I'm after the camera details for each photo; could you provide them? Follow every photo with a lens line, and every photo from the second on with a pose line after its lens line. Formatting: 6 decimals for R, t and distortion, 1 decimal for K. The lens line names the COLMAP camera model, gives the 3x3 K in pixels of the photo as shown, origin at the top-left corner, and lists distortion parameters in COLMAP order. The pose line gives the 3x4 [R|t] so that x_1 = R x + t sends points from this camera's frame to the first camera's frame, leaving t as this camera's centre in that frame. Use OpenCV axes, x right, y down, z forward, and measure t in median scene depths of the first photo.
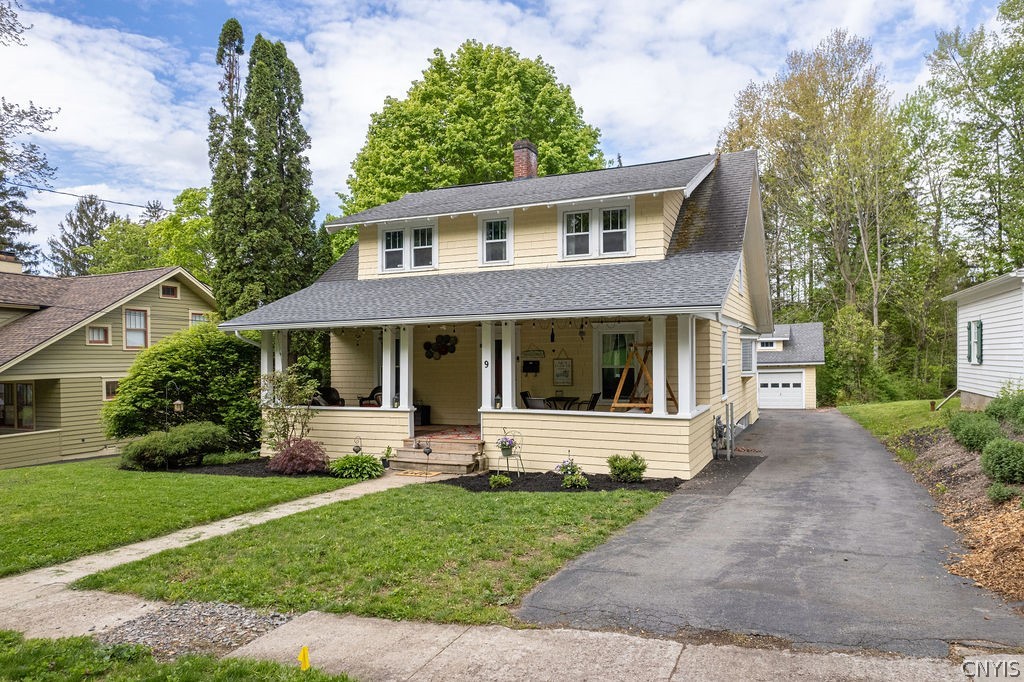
lens RADIAL K [[669.8, 0, 512.0], [0, 669.8, 341.0], [0, 0, 1]] dist [0.006480, 0.000061]
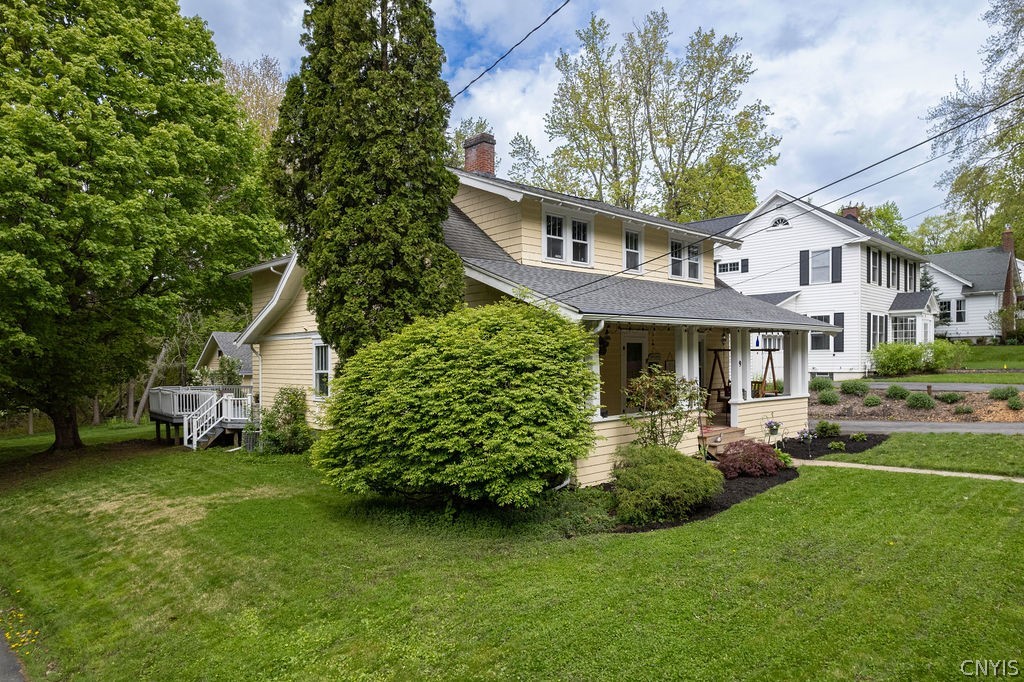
lens RADIAL K [[643.4, 0, 512.0], [0, 643.4, 341.0], [0, 0, 1]] dist [-0.033461, -0.002229]
pose [[0.396532, 0.030971, 0.917498, -1.041391], [-0.012323, 0.999520, -0.028414, 0.027071], [-0.917938, -0.000039, 0.396724, 0.767398]]
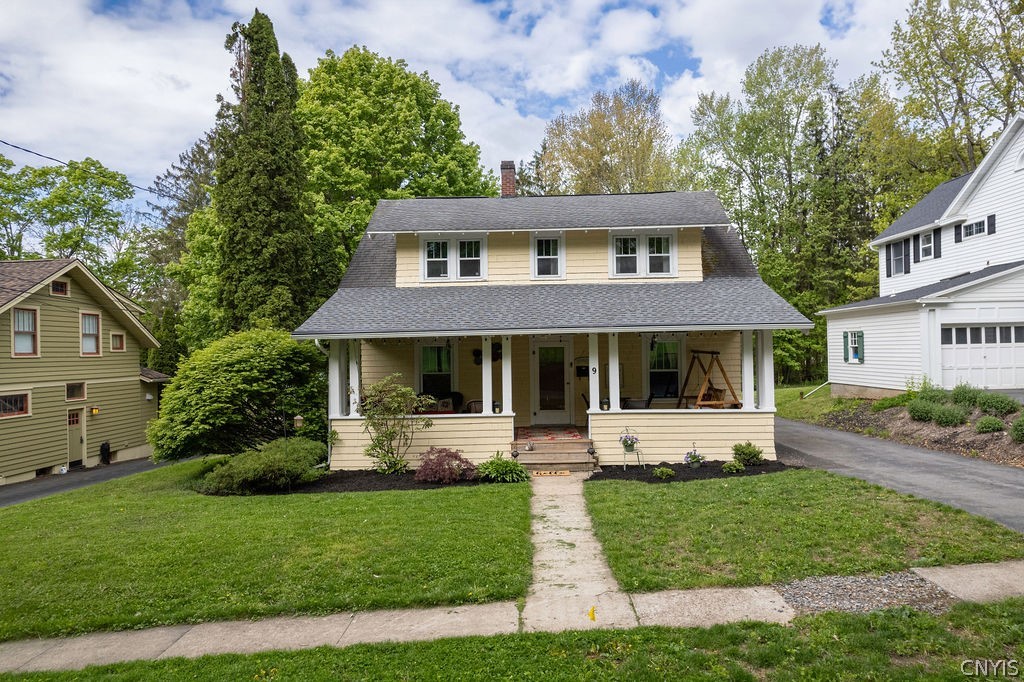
lens RADIAL K [[643.4, 0, 512.0], [0, 643.4, 341.0], [0, 0, 1]] dist [-0.033461, -0.002229]
pose [[0.922154, 0.000062, 0.386822, -0.482934], [-0.000543, 0.999999, 0.001135, -0.013619], [-0.386822, -0.001257, 0.922154, 0.054974]]
